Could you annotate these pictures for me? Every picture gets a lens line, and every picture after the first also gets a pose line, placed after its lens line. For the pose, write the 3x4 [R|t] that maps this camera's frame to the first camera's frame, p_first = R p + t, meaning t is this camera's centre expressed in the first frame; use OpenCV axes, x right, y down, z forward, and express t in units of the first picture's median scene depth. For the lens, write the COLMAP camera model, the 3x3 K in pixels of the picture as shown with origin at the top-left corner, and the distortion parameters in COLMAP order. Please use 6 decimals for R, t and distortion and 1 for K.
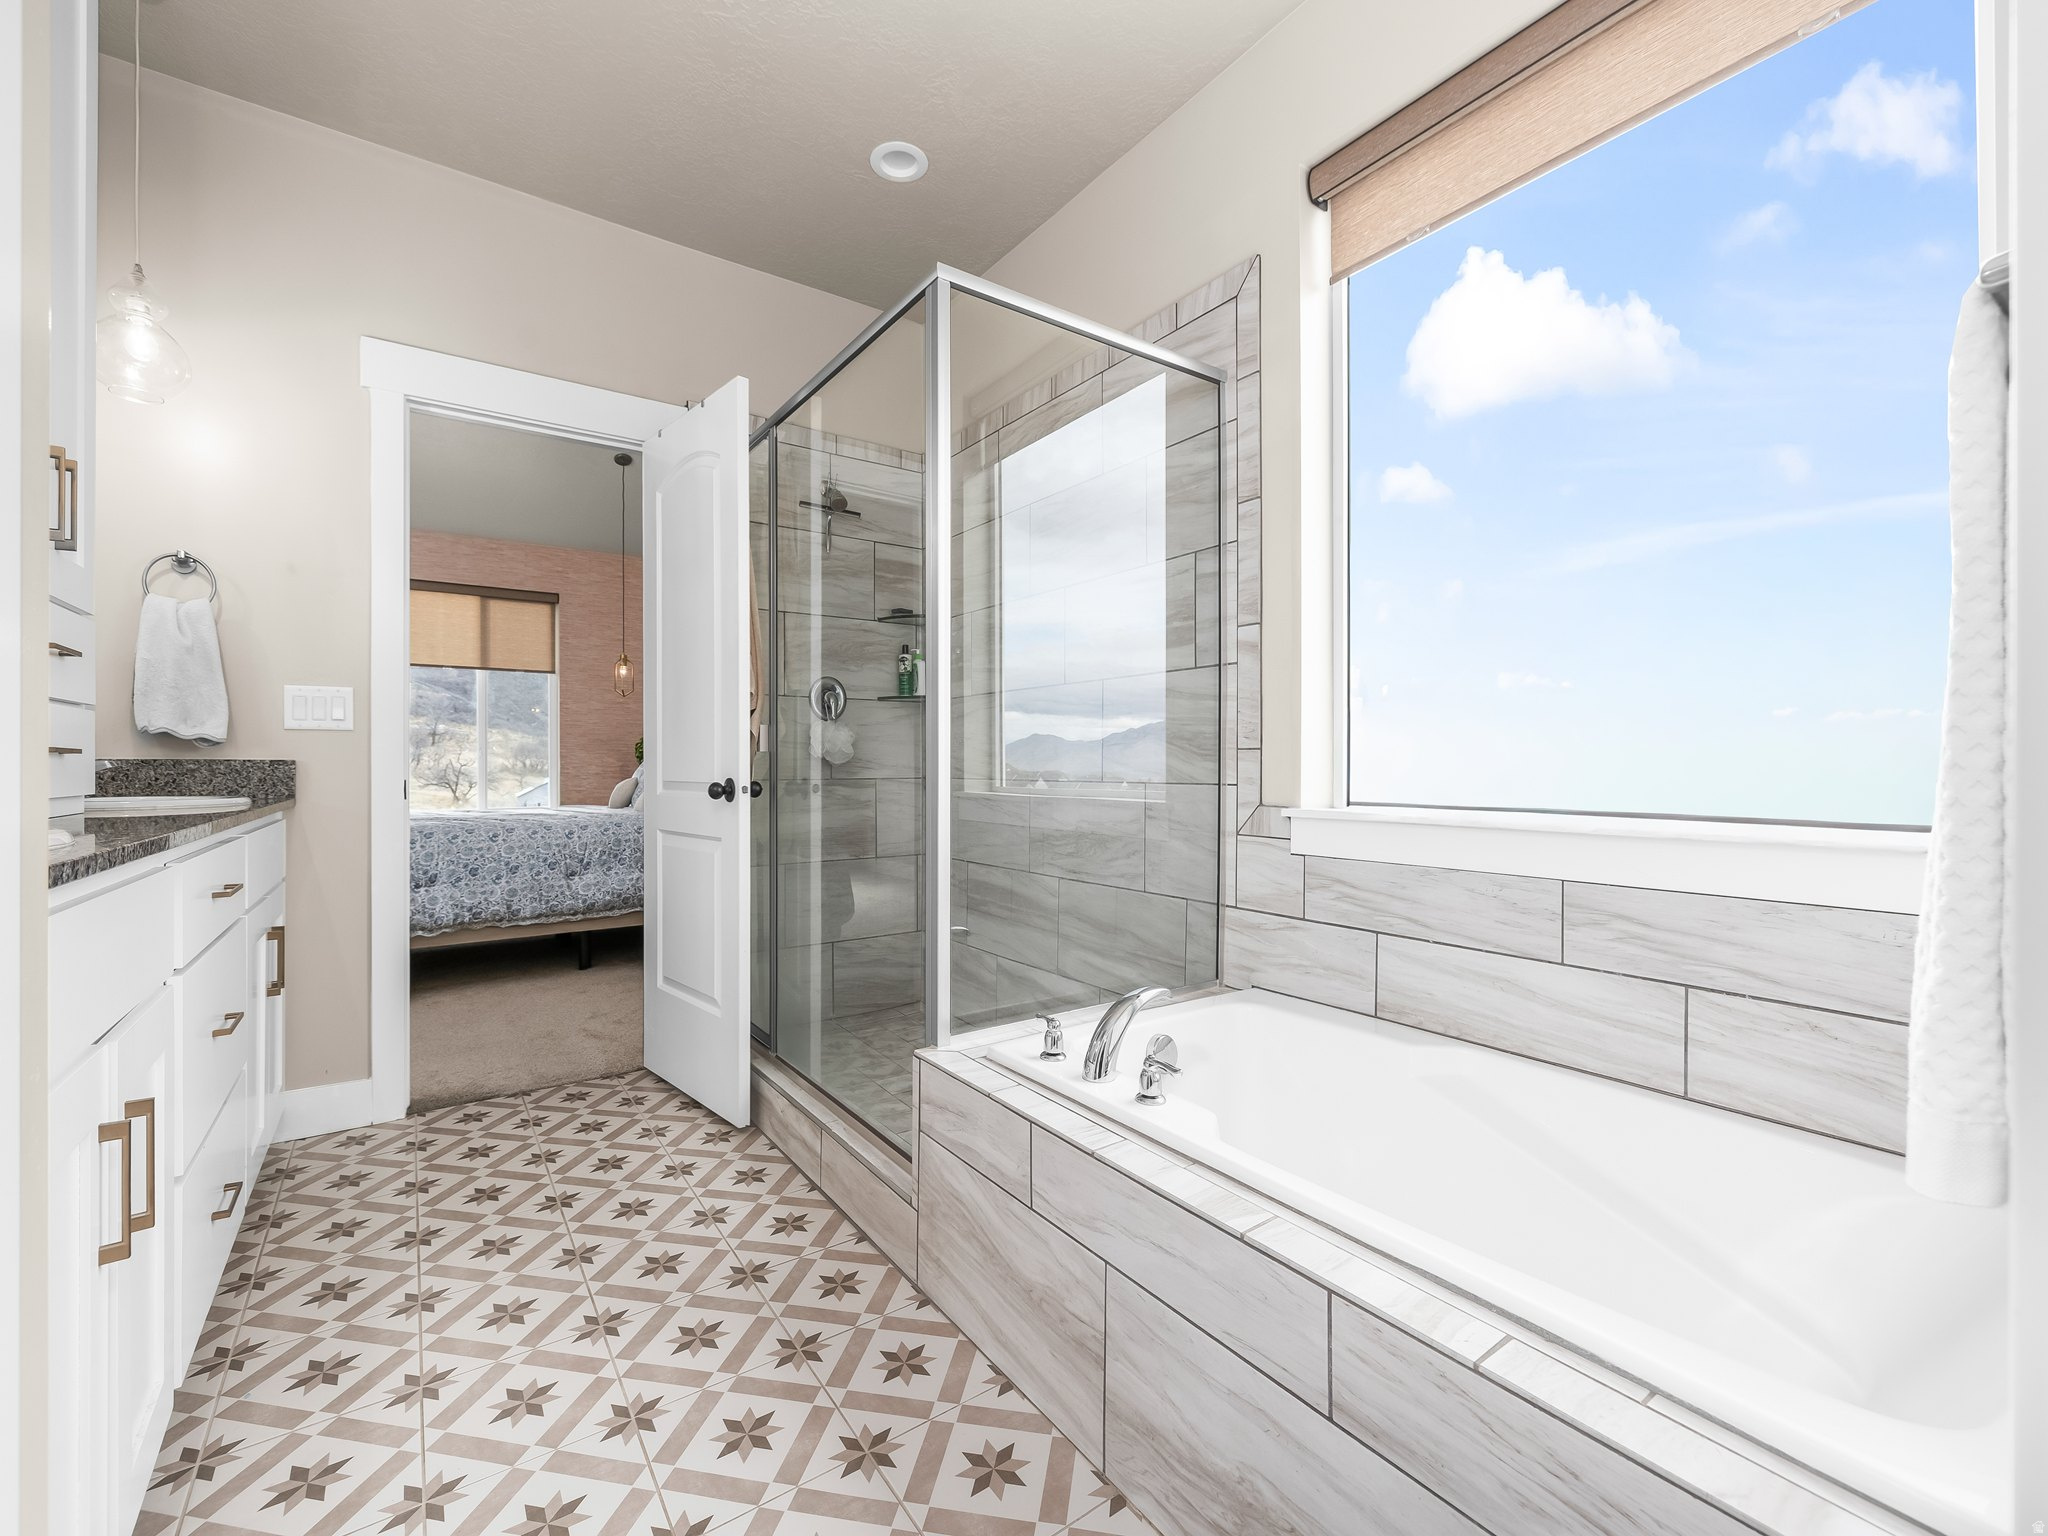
lens RADIAL K [[865.9, 0, 1023.2], [0, 865.9, 763.9], [0, 0, 1]] dist [0.001436, -0.000791]
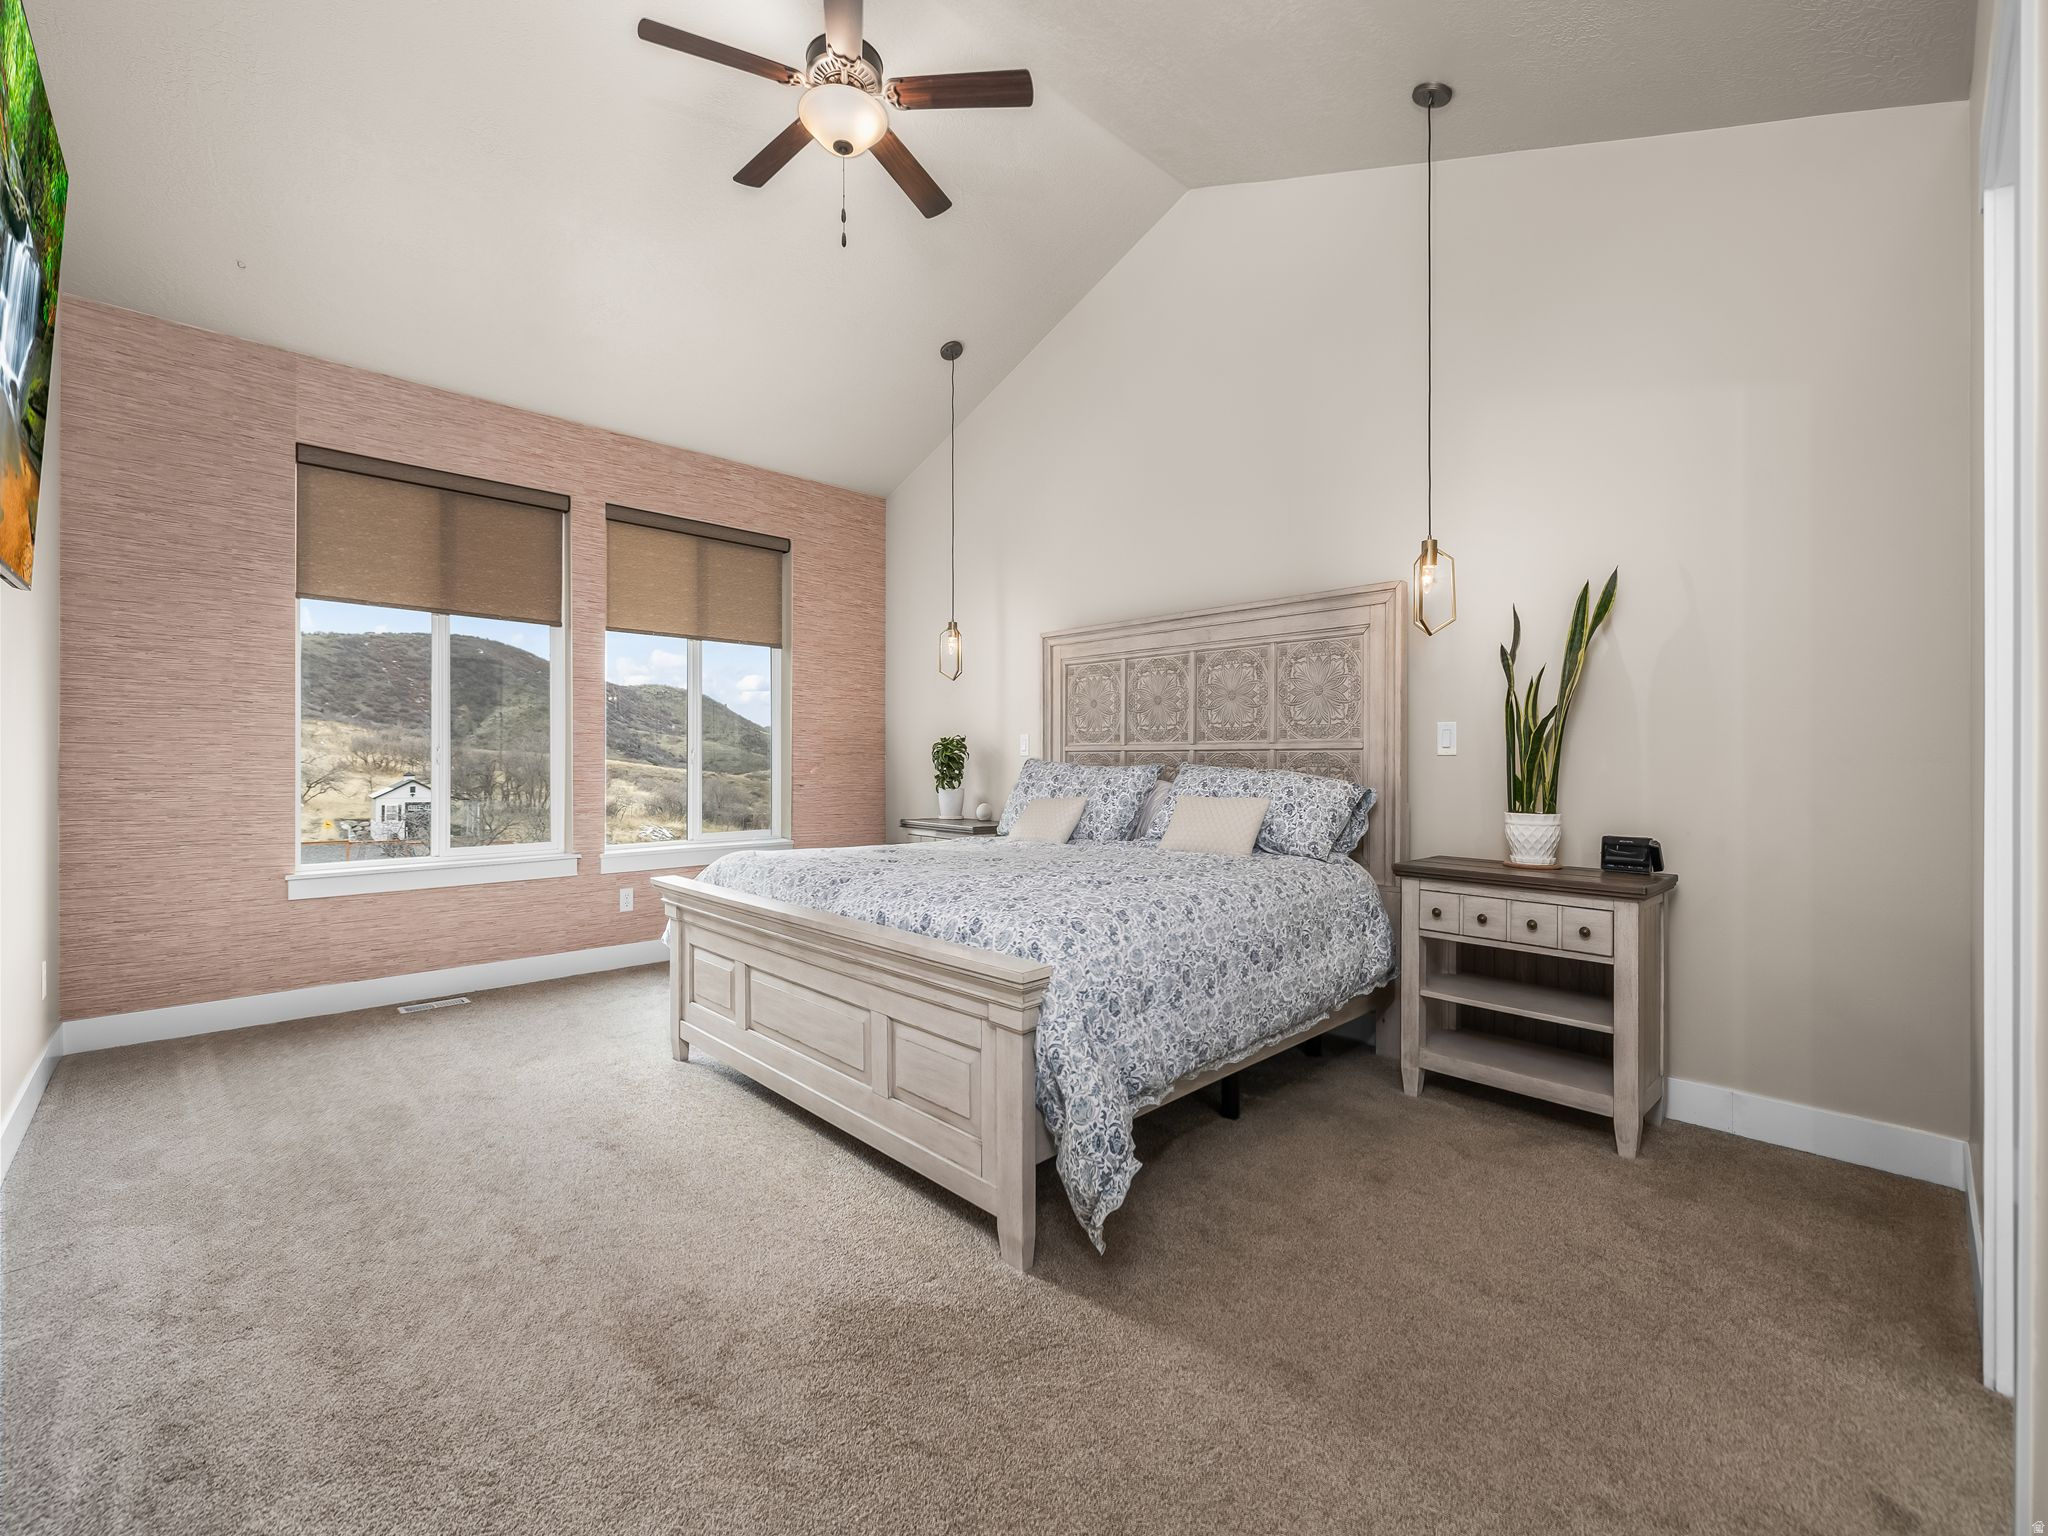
lens RADIAL K [[865.9, 0, 1022.2], [0, 865.9, 759.3], [0, 0, 1]] dist [0.001436, -0.000791]
pose [[0.989286, 0.000762, 0.145989, -0.460117], [-0.000624, 0.999999, -0.000993, -0.010189], [-0.145990, 0.000891, 0.989286, 0.253860]]
